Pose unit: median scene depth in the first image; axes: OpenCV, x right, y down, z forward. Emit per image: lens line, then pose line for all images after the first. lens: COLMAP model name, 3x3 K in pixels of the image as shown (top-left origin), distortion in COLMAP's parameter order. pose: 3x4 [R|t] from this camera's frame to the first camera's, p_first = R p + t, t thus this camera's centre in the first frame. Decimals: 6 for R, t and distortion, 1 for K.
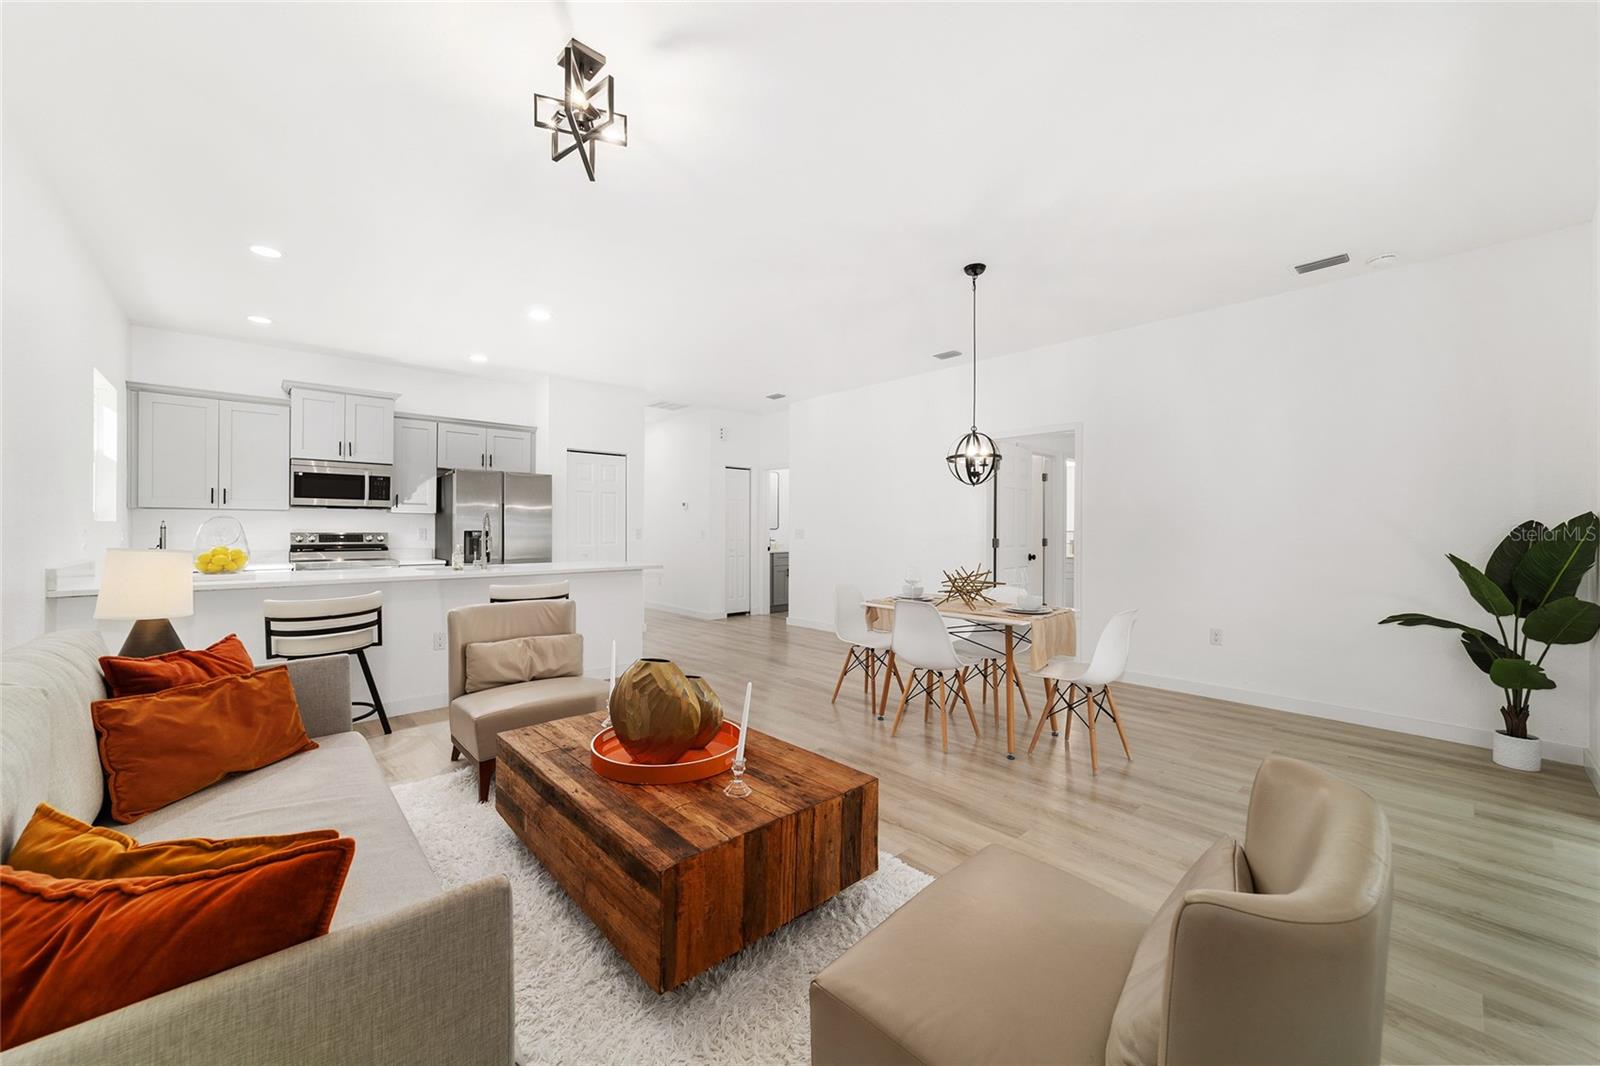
lens RADIAL K [[615.0, 0, 797.9], [0, 615.0, 526.8], [0, 0, 1]] dist [-0.011902, 0.007305]
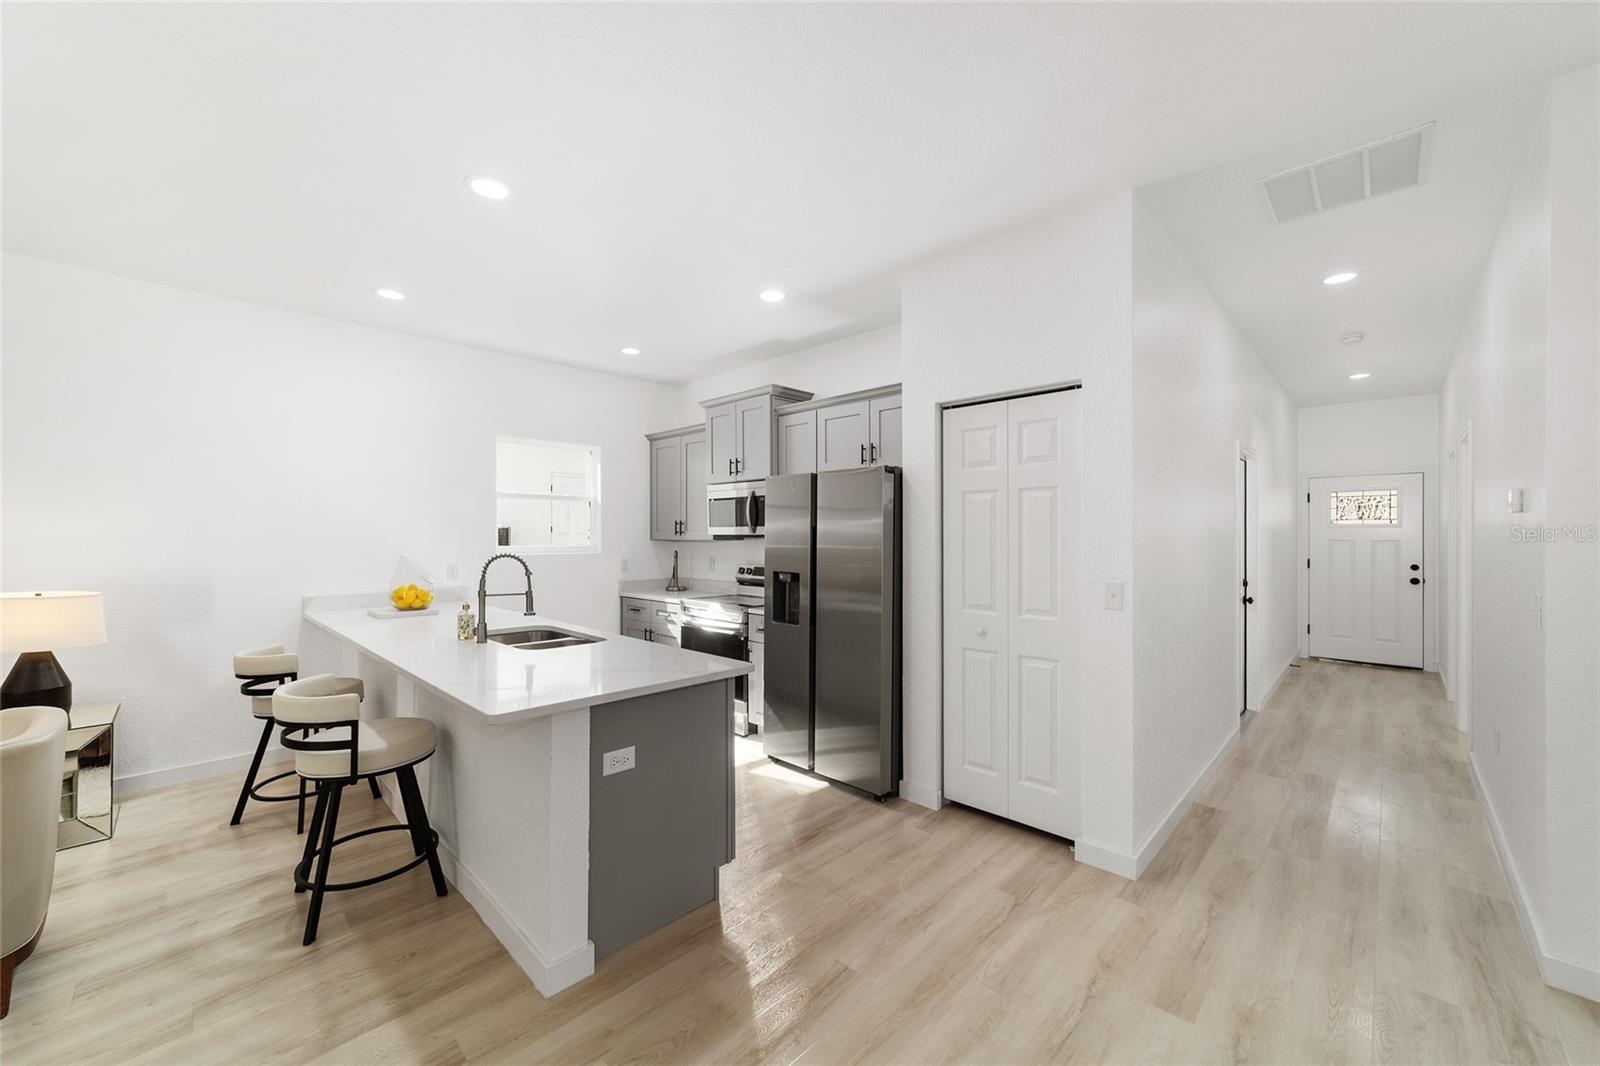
lens RADIAL K [[620.8, 0, 800.0], [0, 620.8, 533.0], [0, 0, 1]] dist [-0.012102, 0.008095]
pose [[0.057273, -0.005975, -0.998341, 0.118086], [0.004469, 0.999974, -0.005729, -0.032131], [0.998349, -0.004134, 0.057298, 1.071227]]
